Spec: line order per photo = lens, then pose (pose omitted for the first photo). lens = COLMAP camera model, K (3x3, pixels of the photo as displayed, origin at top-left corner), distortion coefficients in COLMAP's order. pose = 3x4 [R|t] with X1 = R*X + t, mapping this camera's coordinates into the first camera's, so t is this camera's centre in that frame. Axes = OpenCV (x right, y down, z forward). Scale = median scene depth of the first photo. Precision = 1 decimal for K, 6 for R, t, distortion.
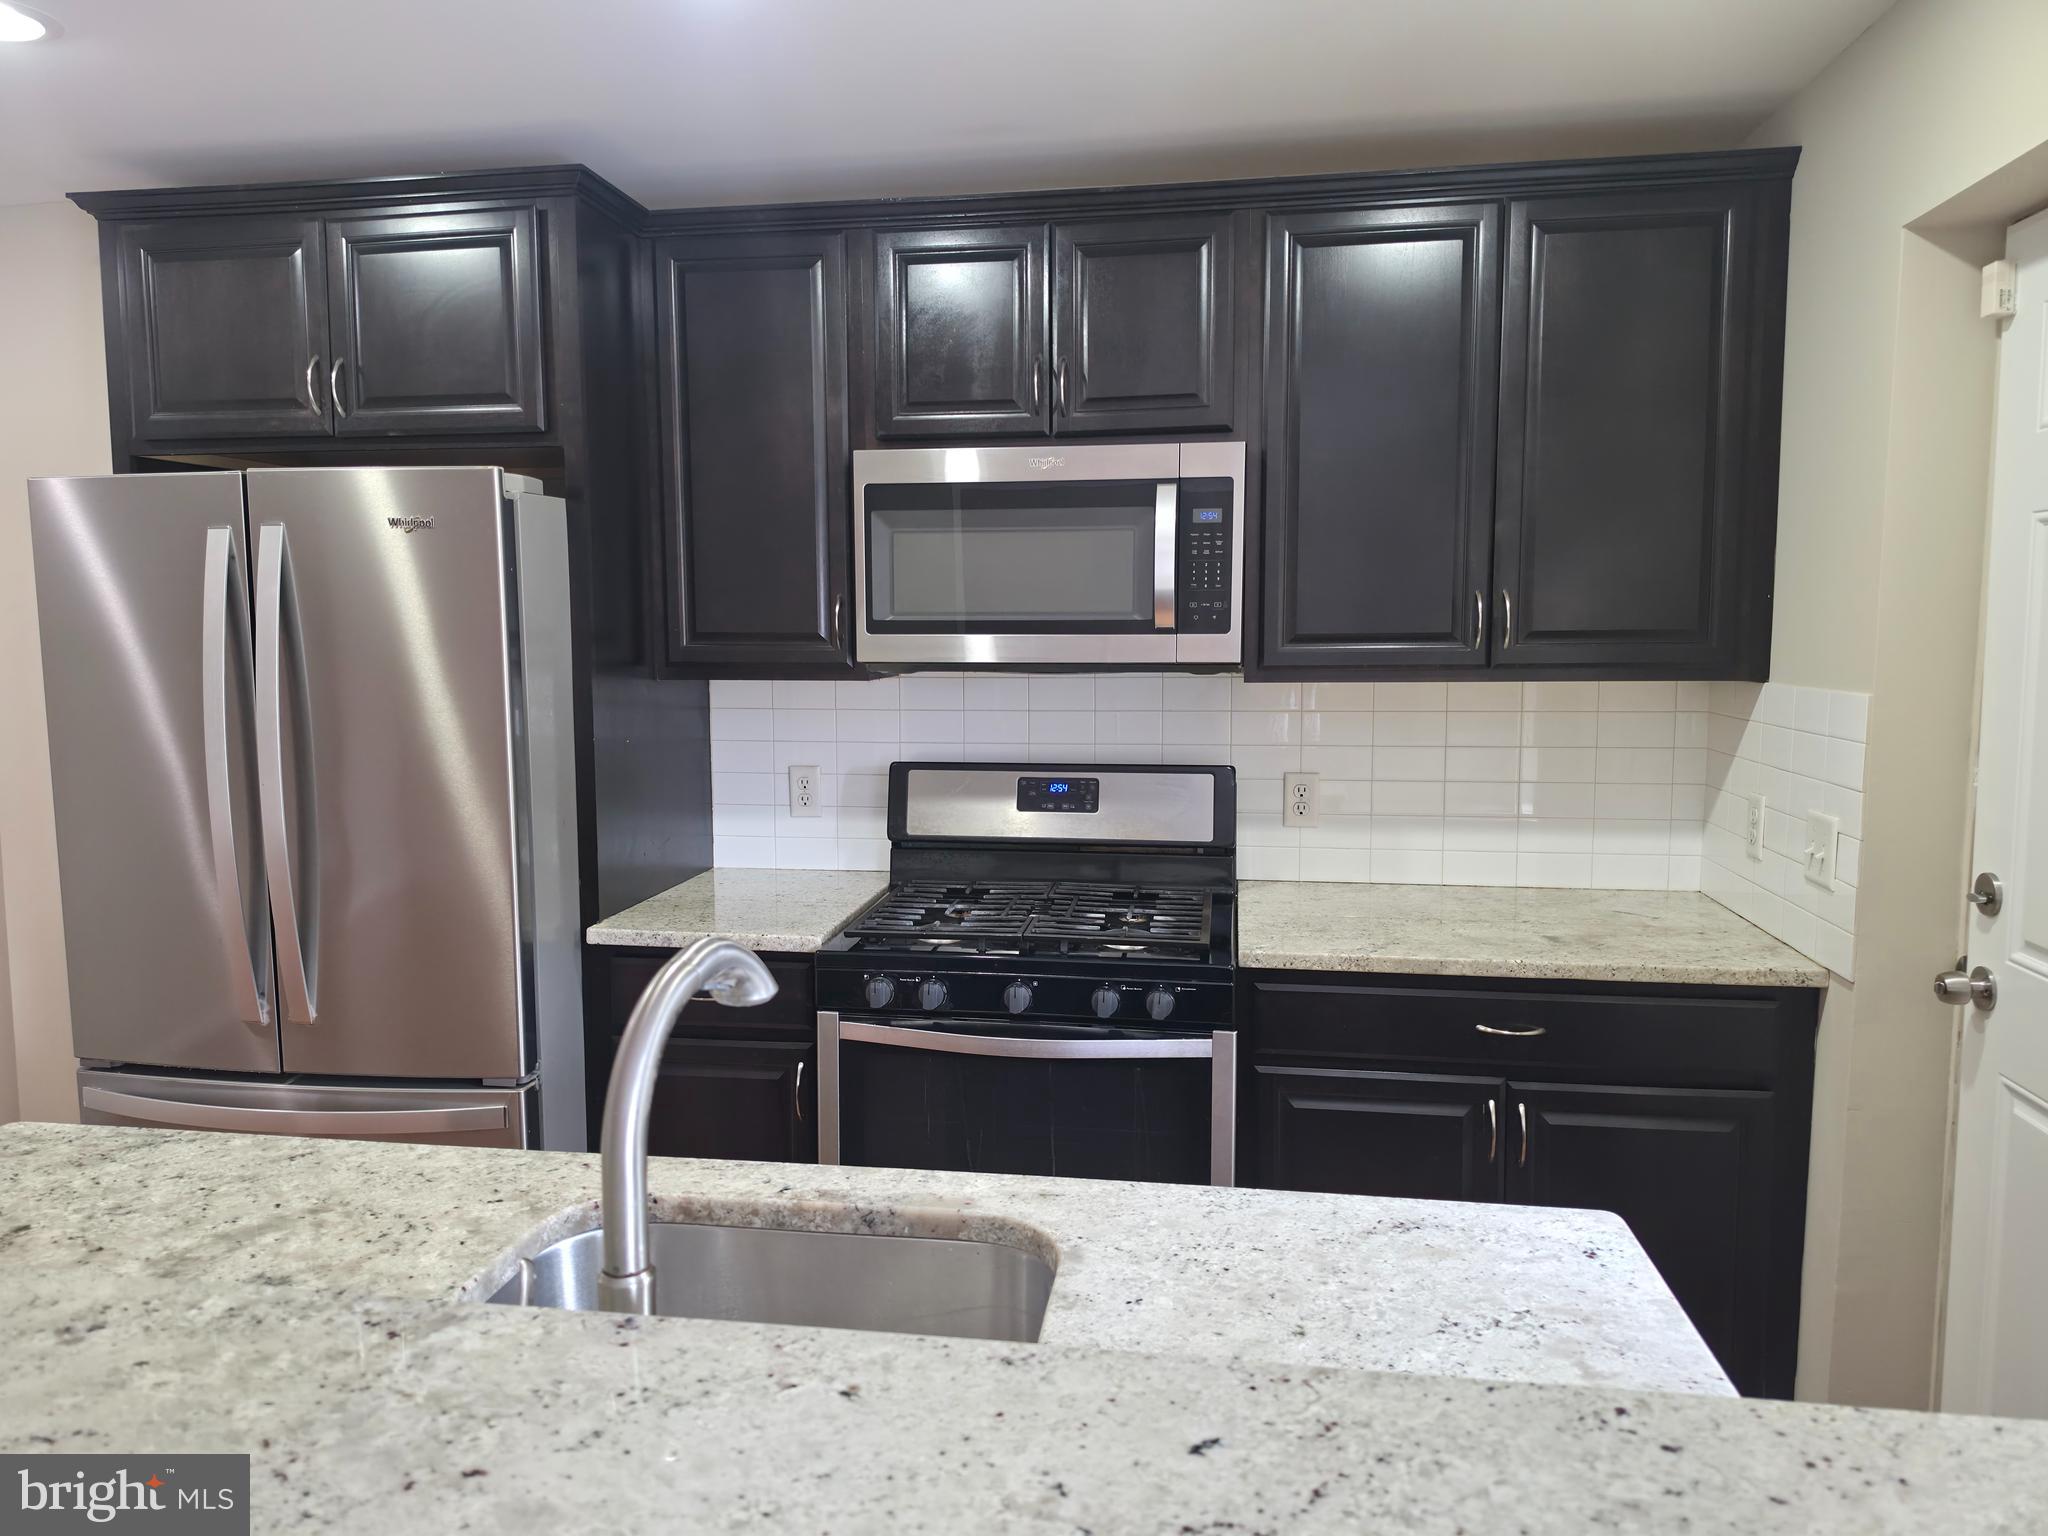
lens RADIAL K [[1397.5, 0, 1024.0], [0, 1397.5, 768.0], [0, 0, 1]] dist [0.001007, -0.004141]
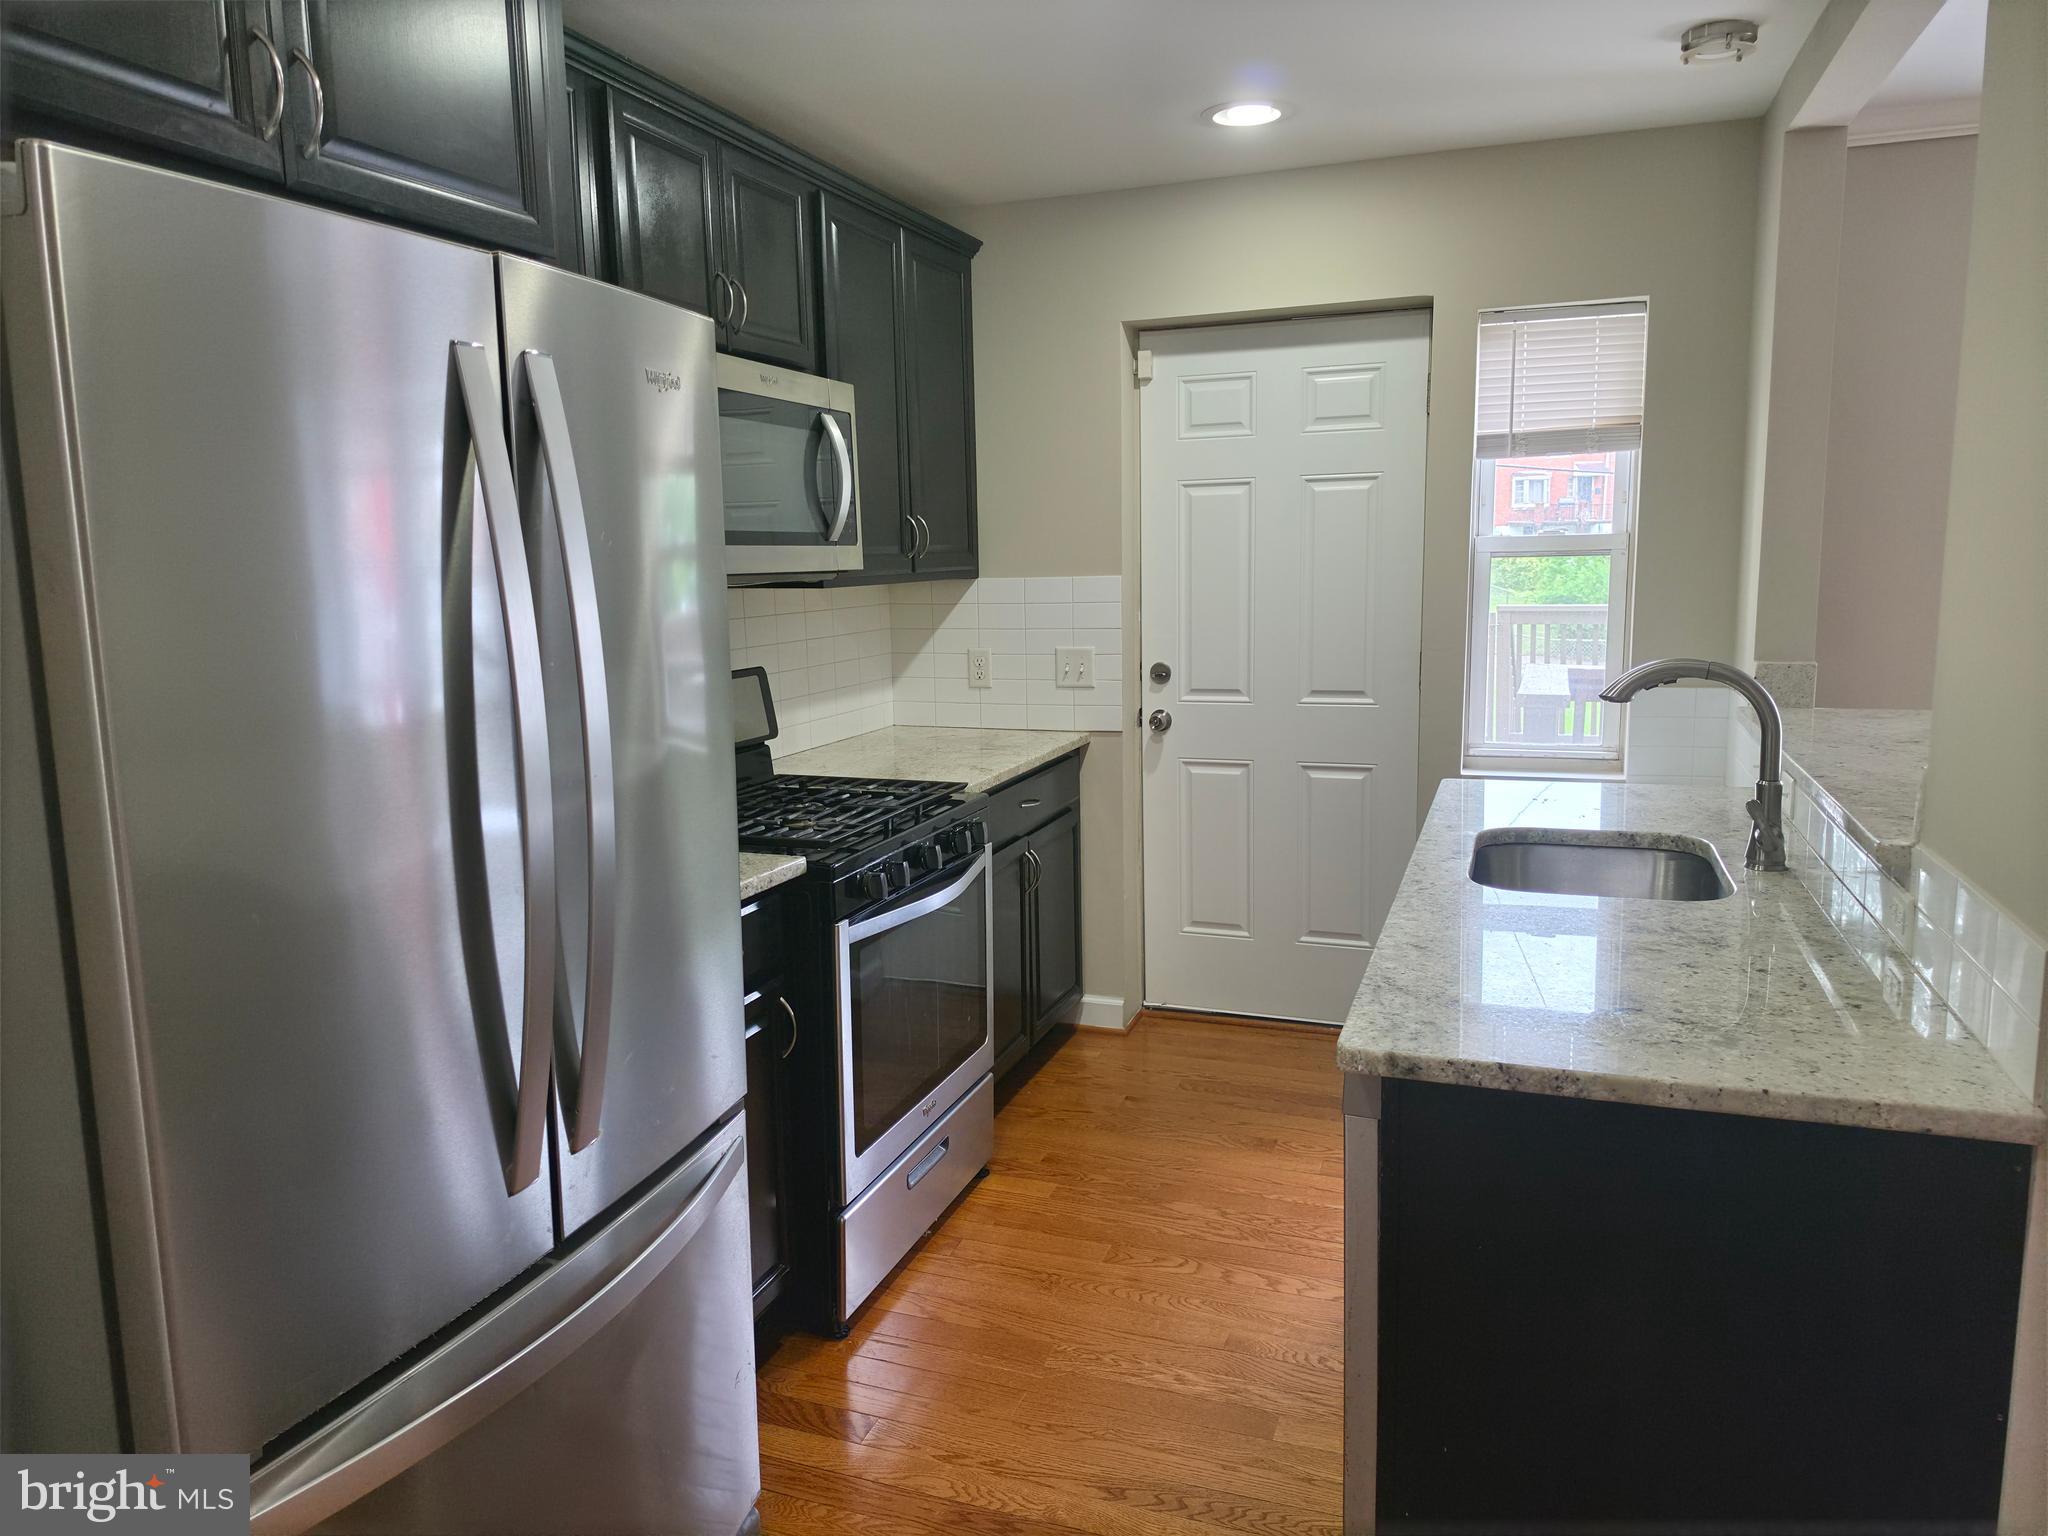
lens RADIAL K [[1397.5, 0, 1024.0], [0, 1397.5, 768.0], [0, 0, 1]] dist [0.001007, -0.004141]
pose [[0.181860, -0.147898, 0.972138, -1.275628], [0.124099, 0.984172, 0.126513, -0.050832], [-0.975462, 0.097634, 0.197335, 0.792268]]
